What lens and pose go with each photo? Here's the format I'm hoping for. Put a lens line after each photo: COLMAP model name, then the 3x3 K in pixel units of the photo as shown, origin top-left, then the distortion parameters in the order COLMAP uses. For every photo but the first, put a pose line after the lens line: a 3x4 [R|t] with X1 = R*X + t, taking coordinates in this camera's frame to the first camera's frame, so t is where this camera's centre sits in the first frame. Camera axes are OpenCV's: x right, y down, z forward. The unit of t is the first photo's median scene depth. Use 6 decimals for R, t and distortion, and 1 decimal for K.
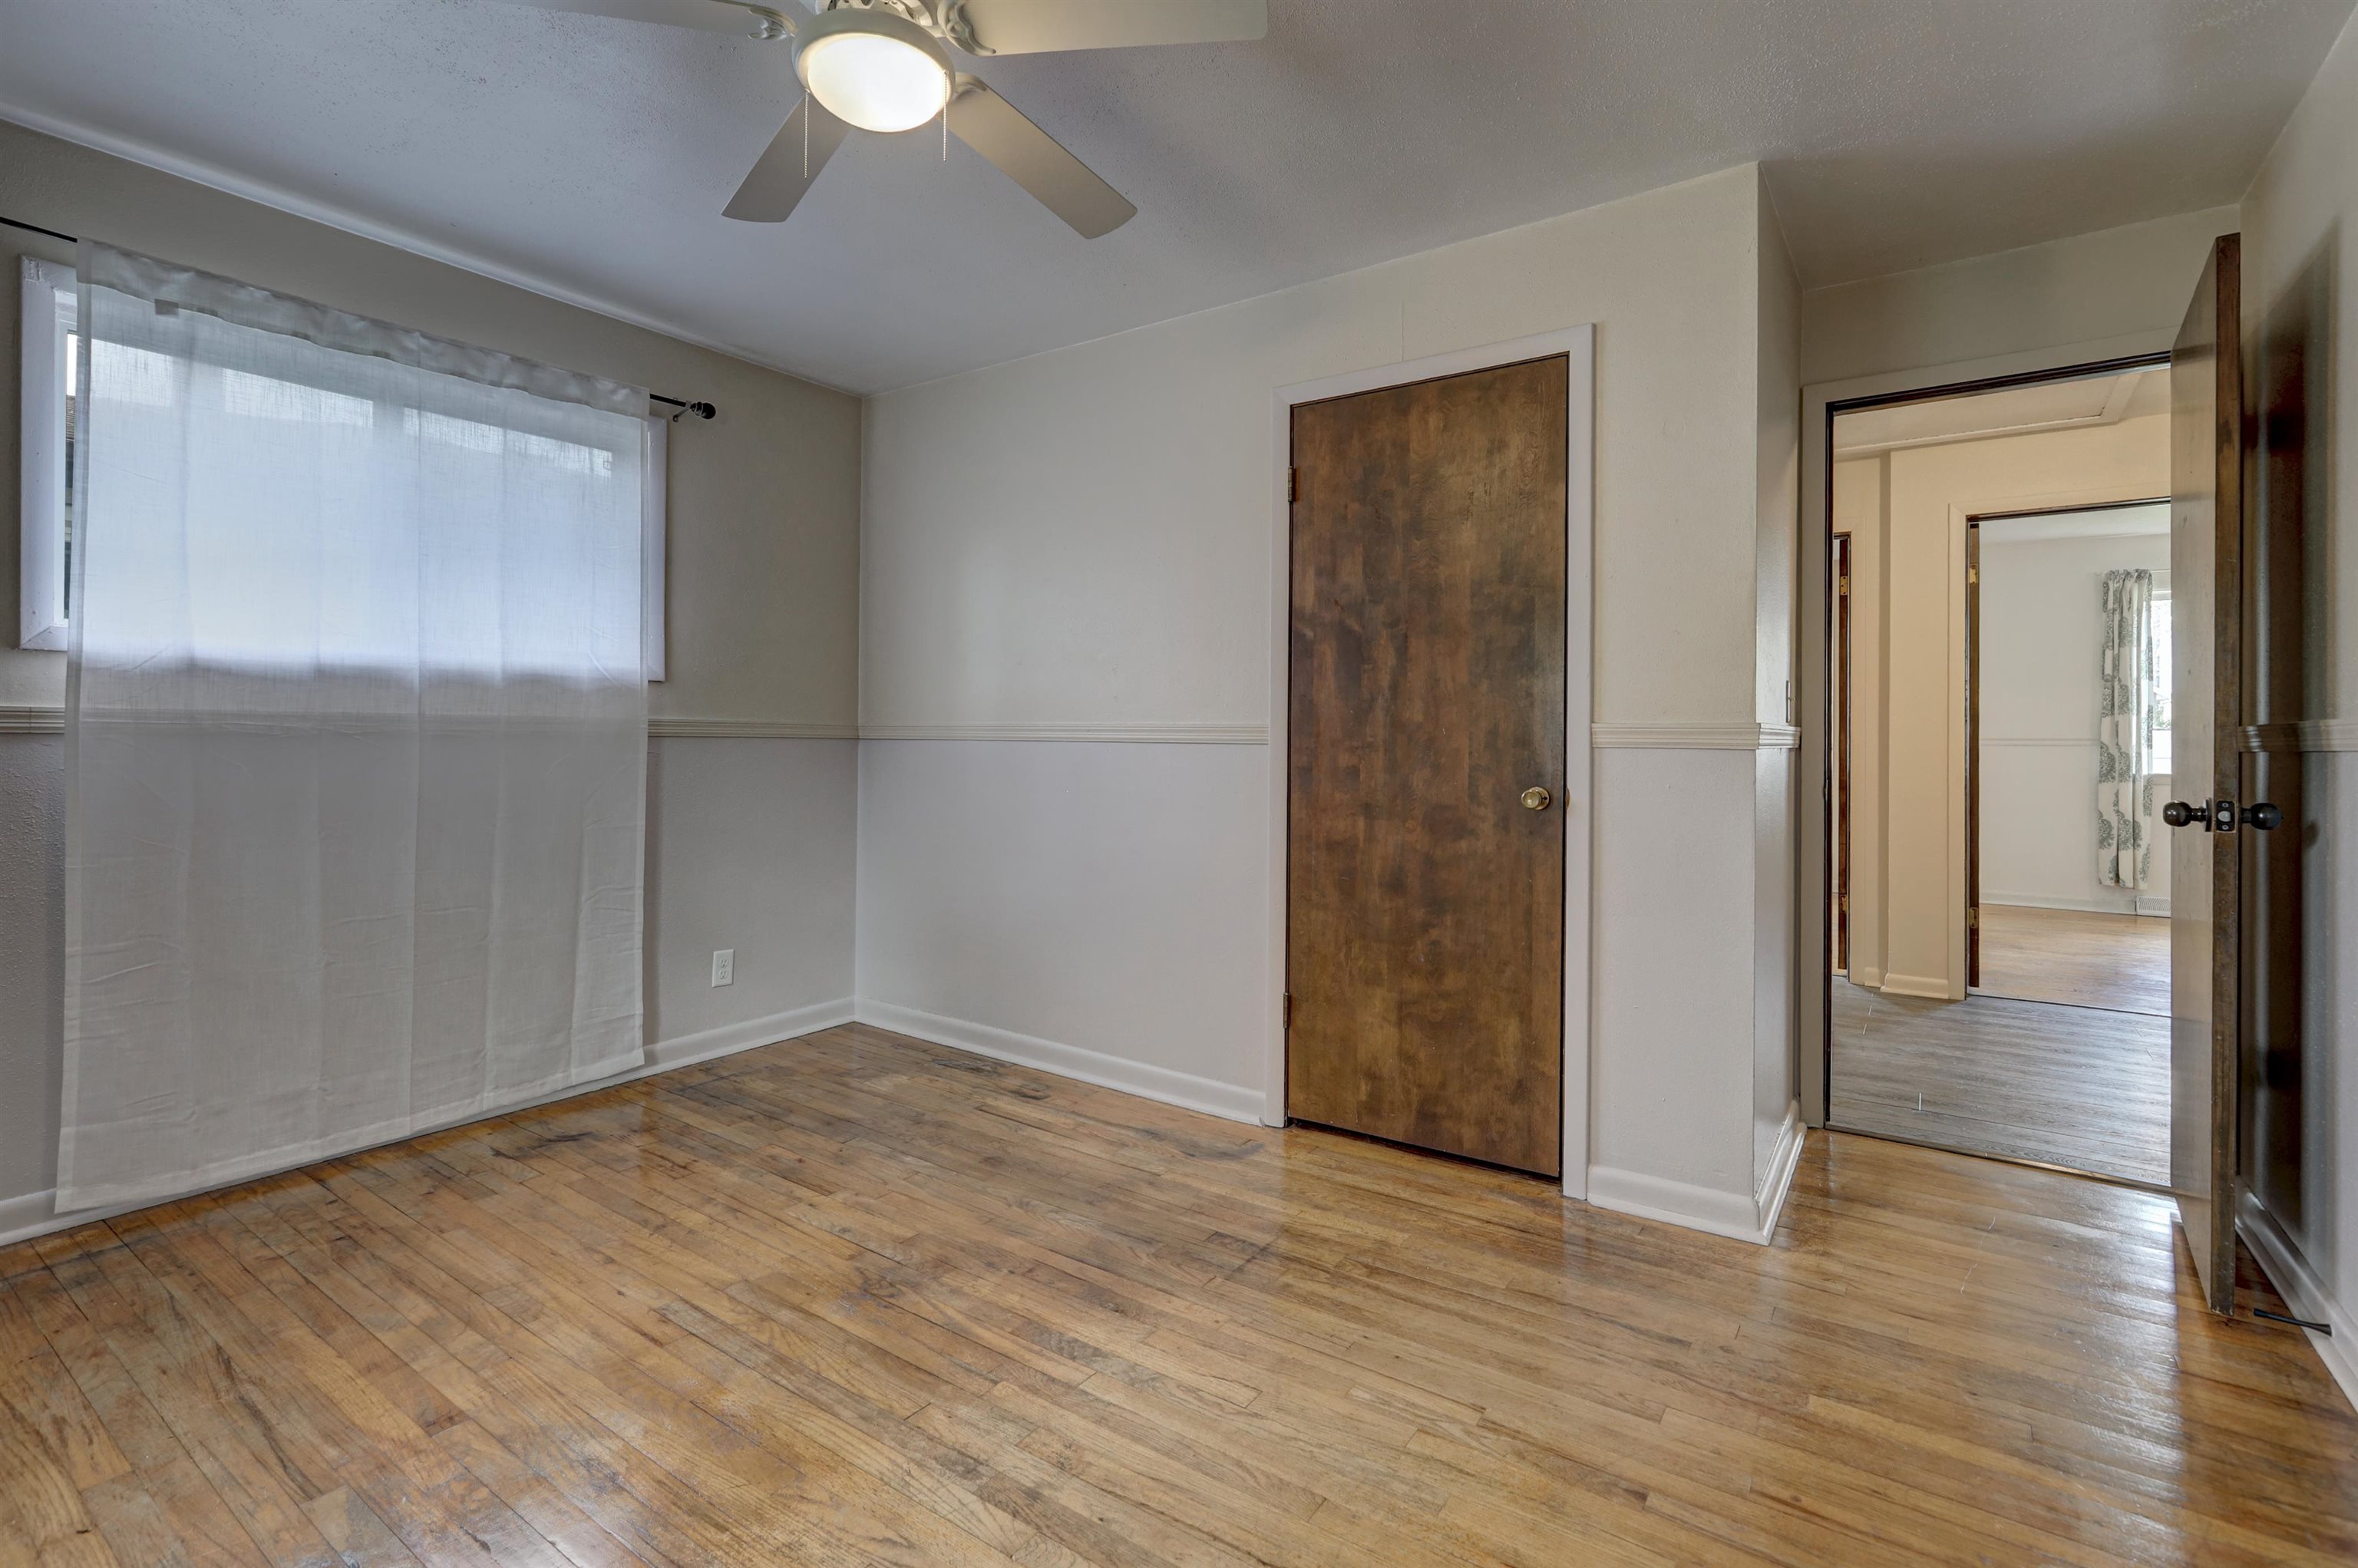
lens RADIAL K [[1087.4, 0, 1130.7], [0, 1087.4, 732.8], [0, 0, 1]] dist [0.007872, 0.000179]
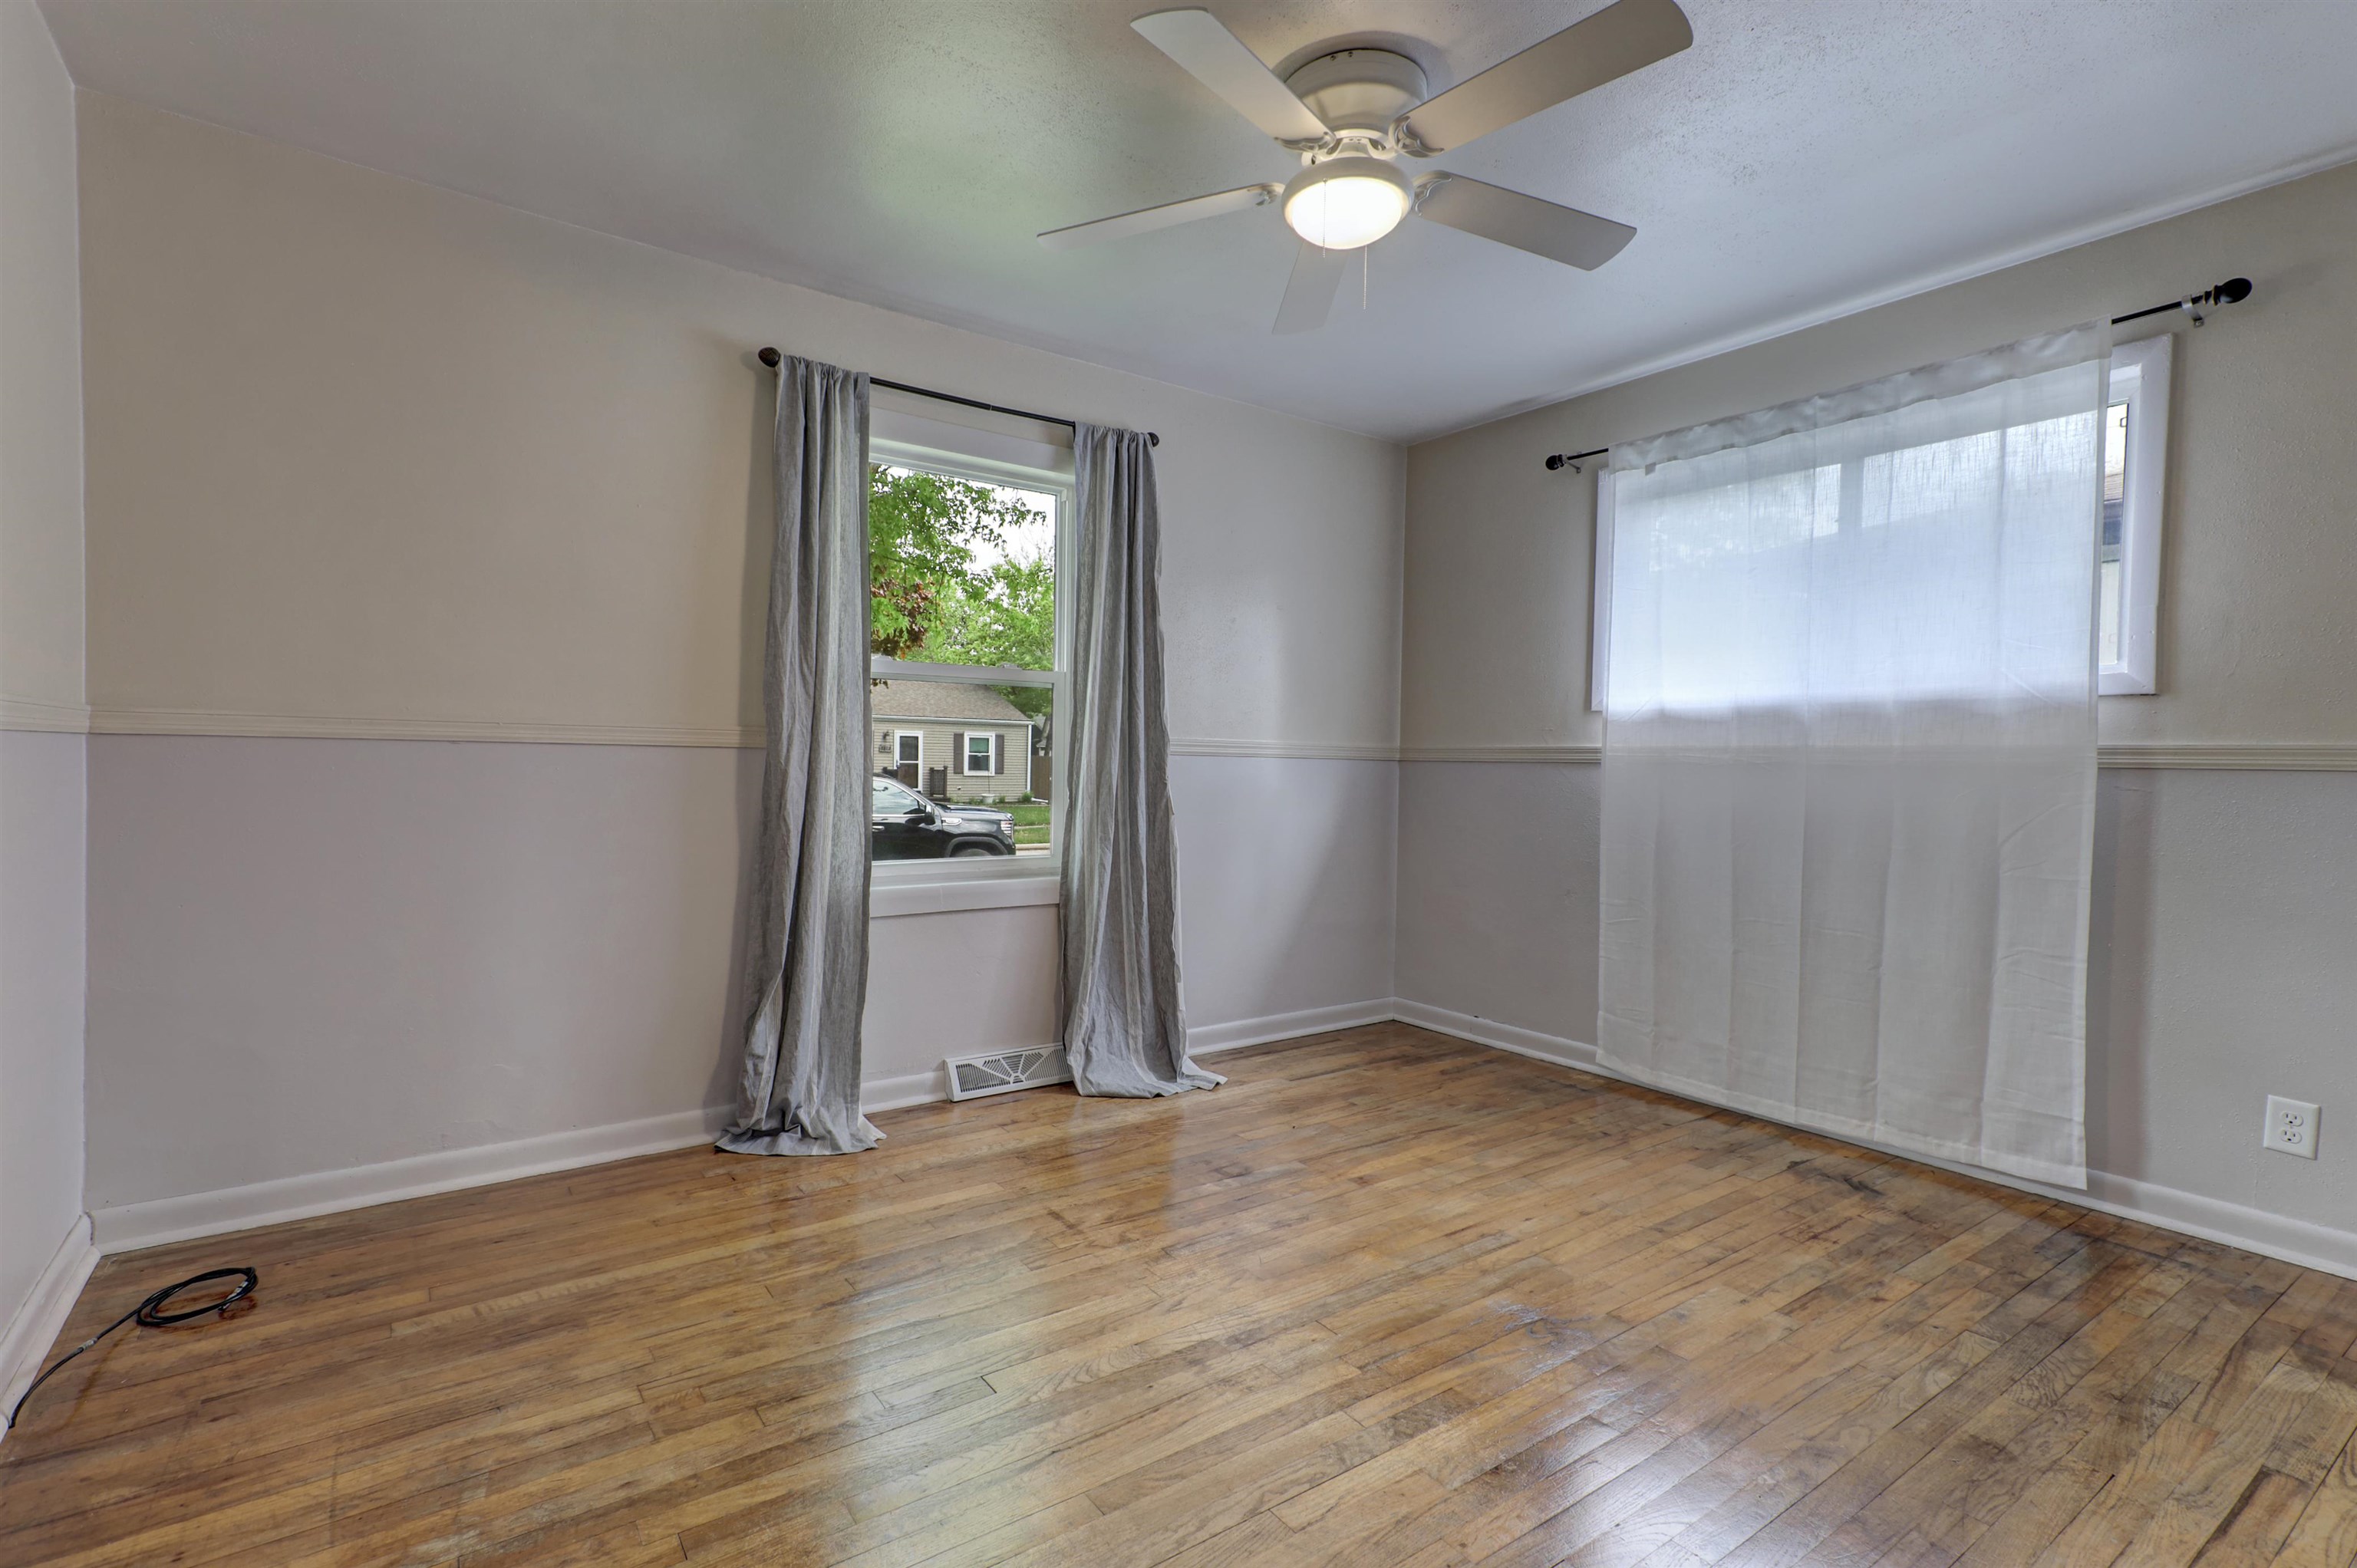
lens RADIAL K [[1086.9, 0, 1162.1], [0, 1086.9, 778.6], [0, 0, 1]] dist [0.007872, 0.000179]
pose [[-0.316119, 0.004425, -0.948709, 0.647042], [-0.012334, 0.999885, 0.008773, 0.015517], [0.948639, 0.014475, -0.316028, 0.796969]]
